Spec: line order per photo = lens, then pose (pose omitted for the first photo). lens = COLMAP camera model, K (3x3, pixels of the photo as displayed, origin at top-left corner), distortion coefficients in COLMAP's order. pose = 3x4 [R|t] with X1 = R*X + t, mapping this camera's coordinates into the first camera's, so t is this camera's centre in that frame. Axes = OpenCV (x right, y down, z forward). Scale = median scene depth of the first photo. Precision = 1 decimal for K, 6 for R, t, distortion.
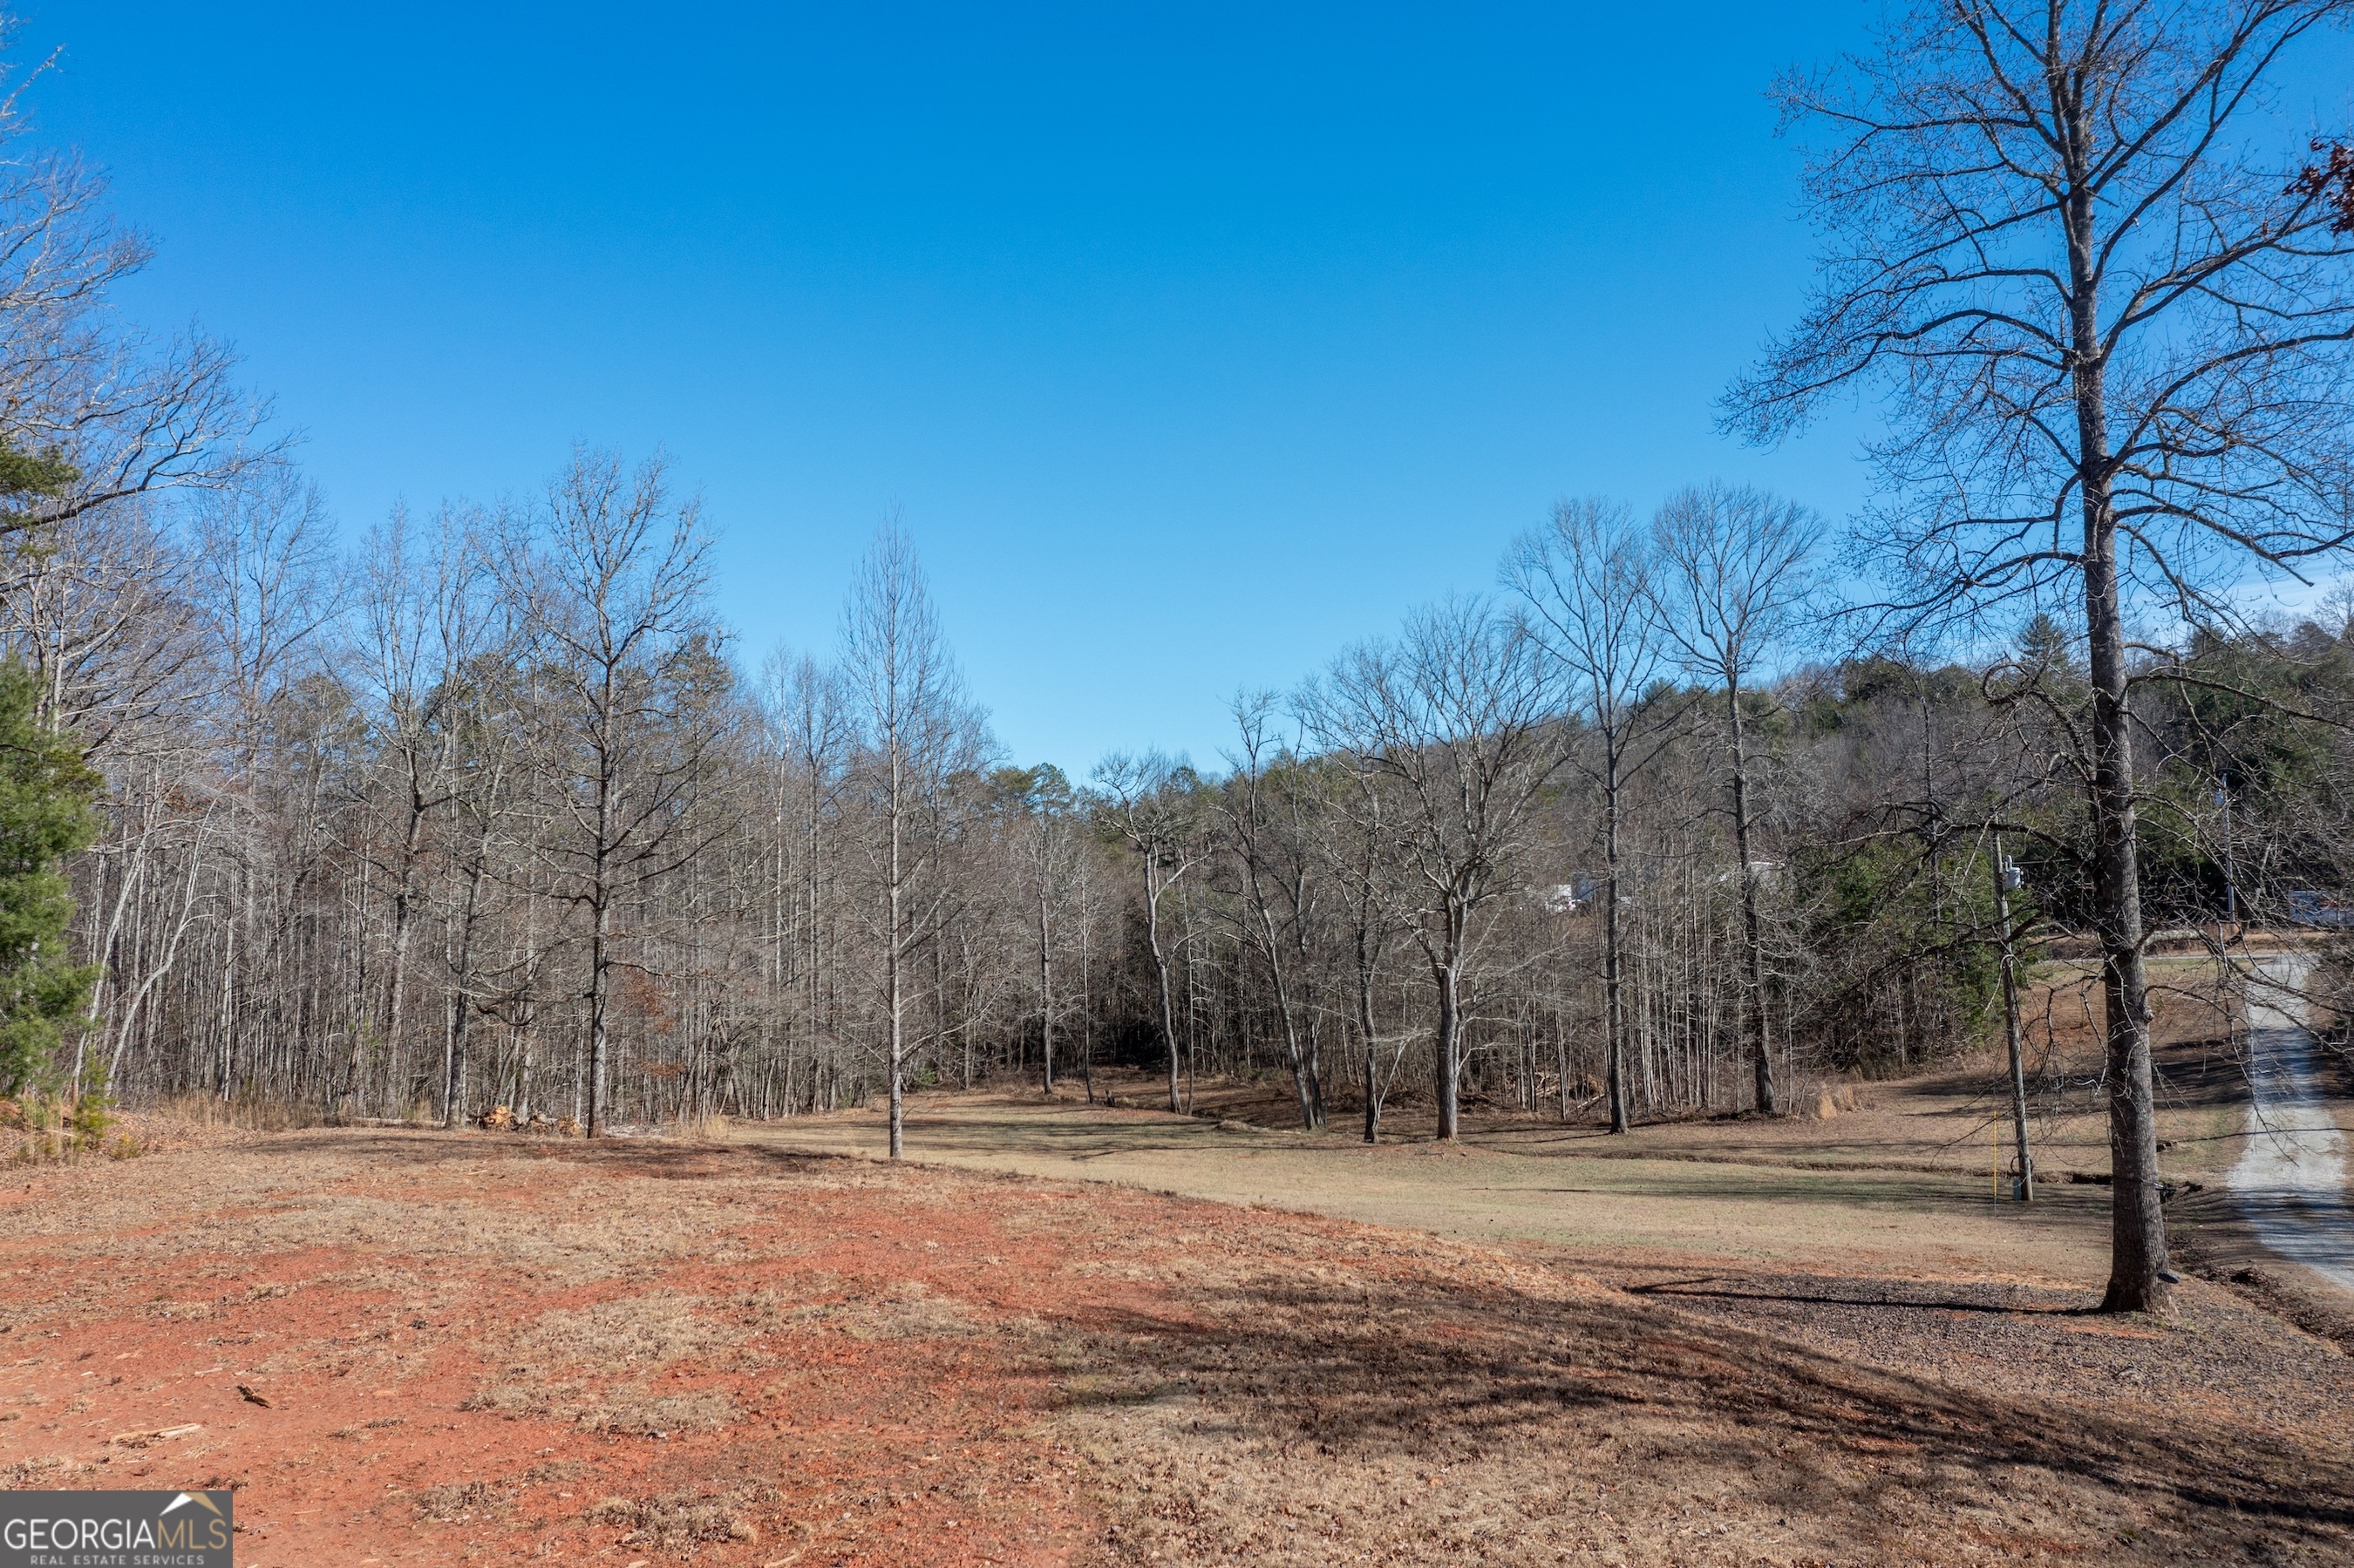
lens RADIAL K [[1877.4, 0, 1177.0], [0, 1877.4, 784.0], [0, 0, 1]] dist [-0.005648, -0.005769]
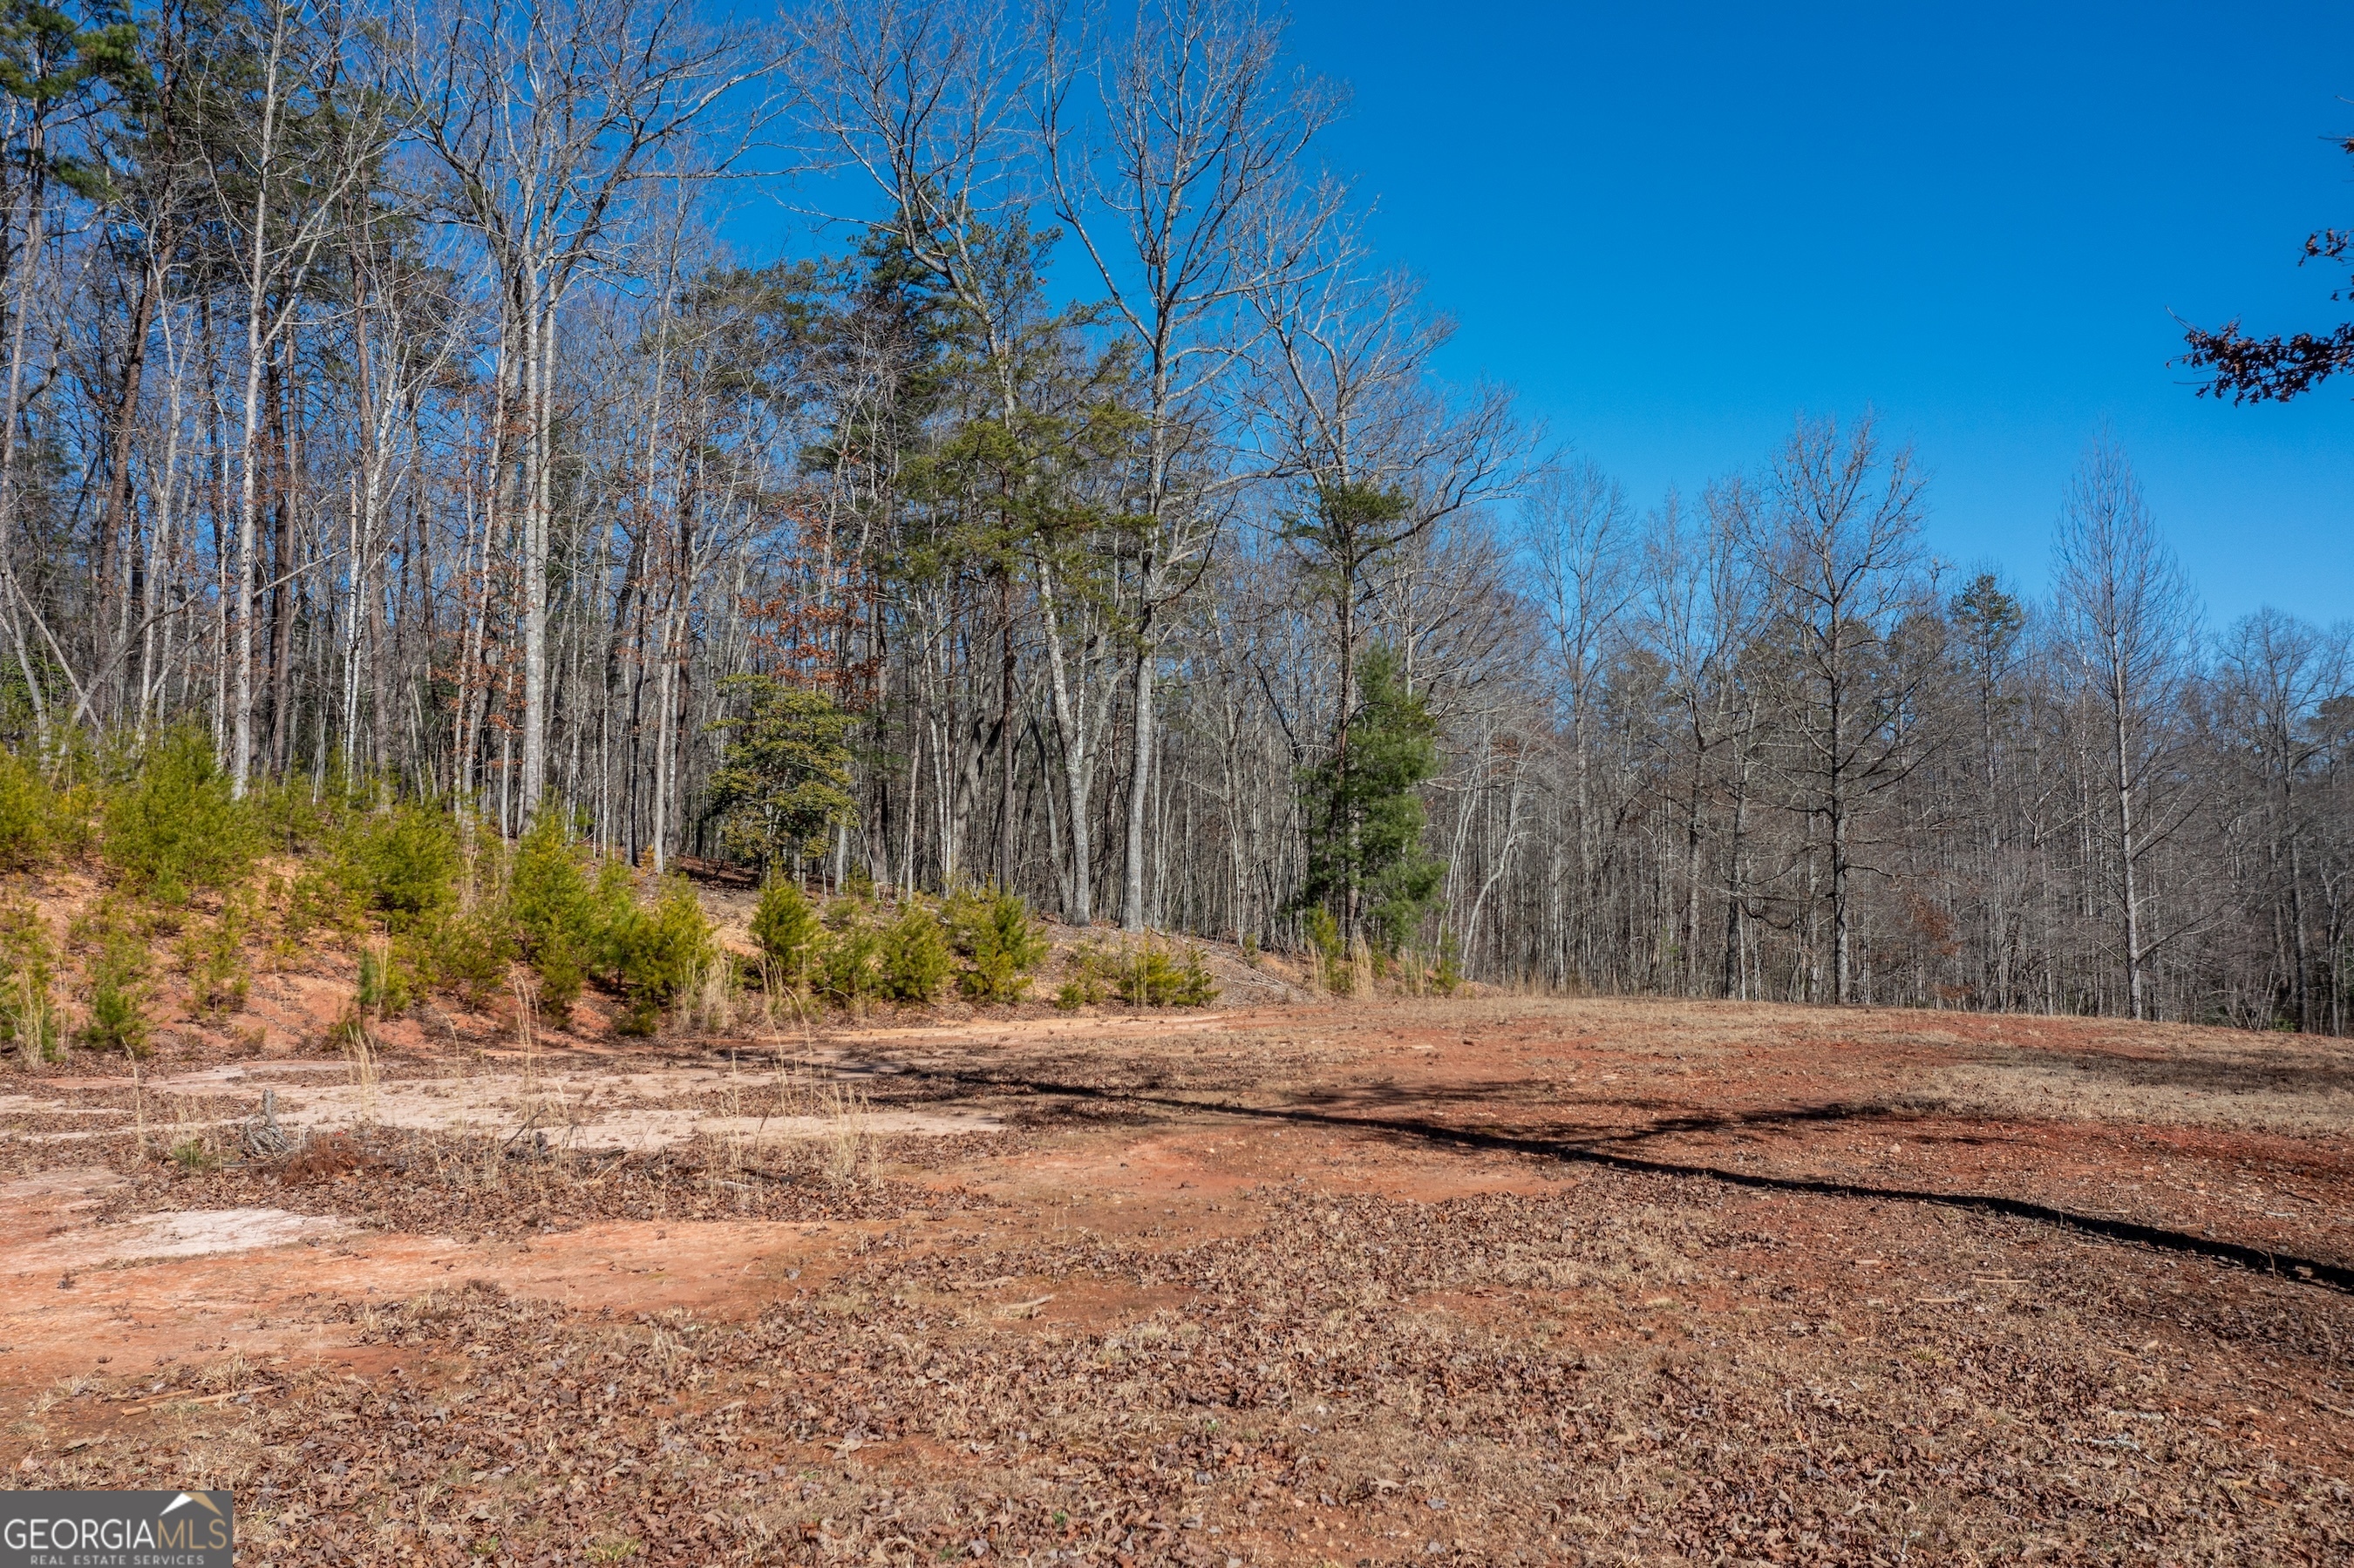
lens RADIAL K [[1877.4, 0, 1177.0], [0, 1877.4, 784.0], [0, 0, 1]] dist [-0.005648, -0.005769]
pose [[0.765933, -0.044560, -0.641374, 0.112997], [0.054387, 0.998510, -0.004423, 0.027829], [0.640616, -0.031495, 0.767216, -0.123064]]
